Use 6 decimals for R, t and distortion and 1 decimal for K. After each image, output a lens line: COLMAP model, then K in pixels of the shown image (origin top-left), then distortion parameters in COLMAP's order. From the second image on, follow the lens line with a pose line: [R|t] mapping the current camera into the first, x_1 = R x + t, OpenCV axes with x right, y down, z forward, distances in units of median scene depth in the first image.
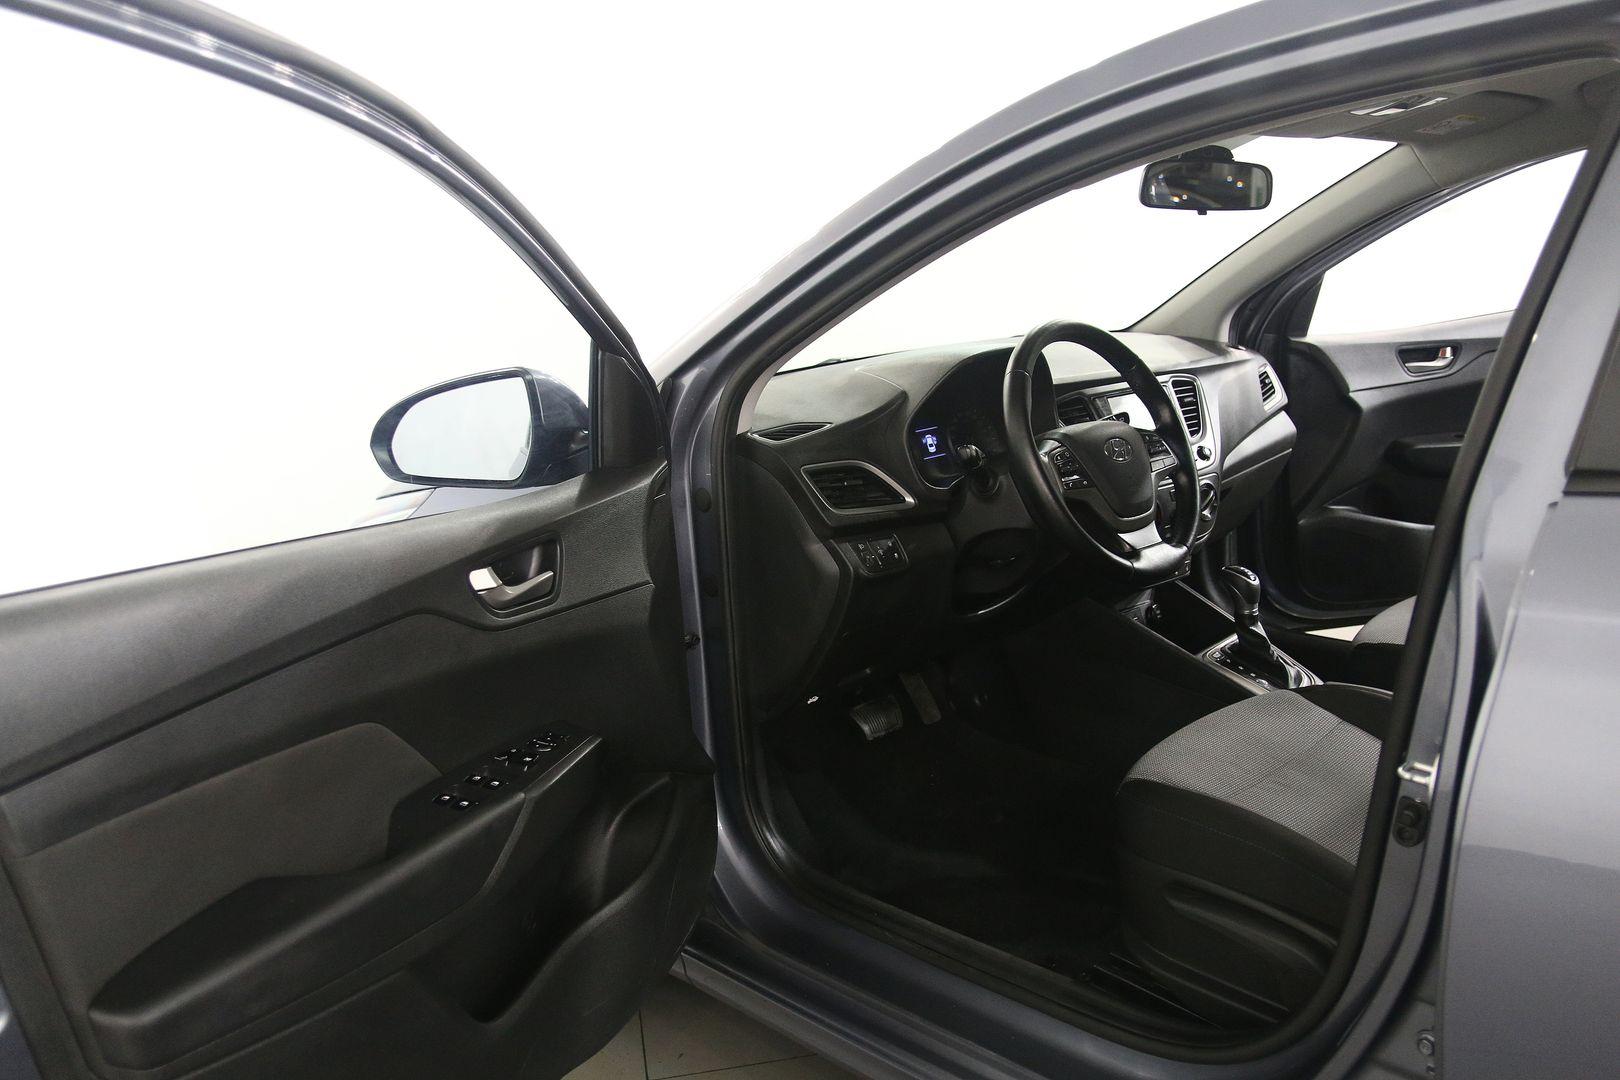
lens RADIAL K [[1342.8, 0, 810.0], [0, 1342.8, 540.0], [0, 0, 1]] dist [-0.063937, 0.003895]
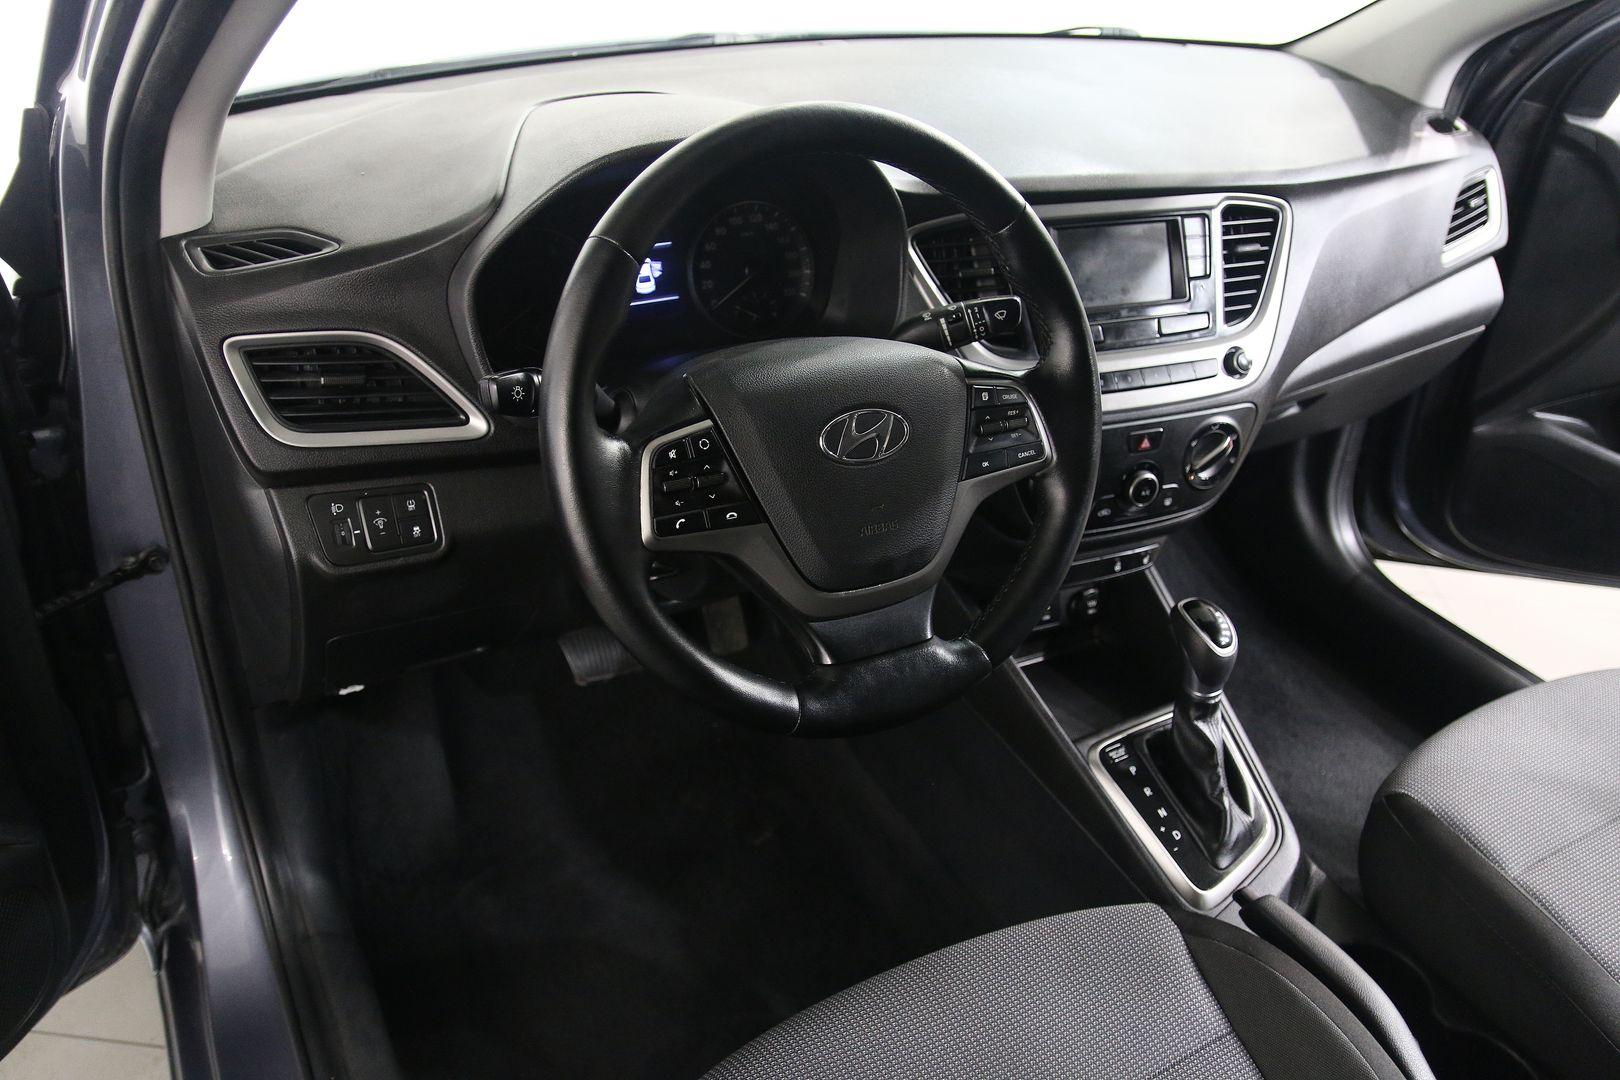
lens RADIAL K [[1342.8, 0, 810.0], [0, 1342.8, 540.0], [0, 0, 1]] dist [-0.063937, 0.003895]
pose [[0.955976, 0.241755, -0.166327, 0.230844], [-0.173308, 0.922539, 0.344799, -0.147921], [0.236800, -0.300793, 0.923823, 0.438499]]
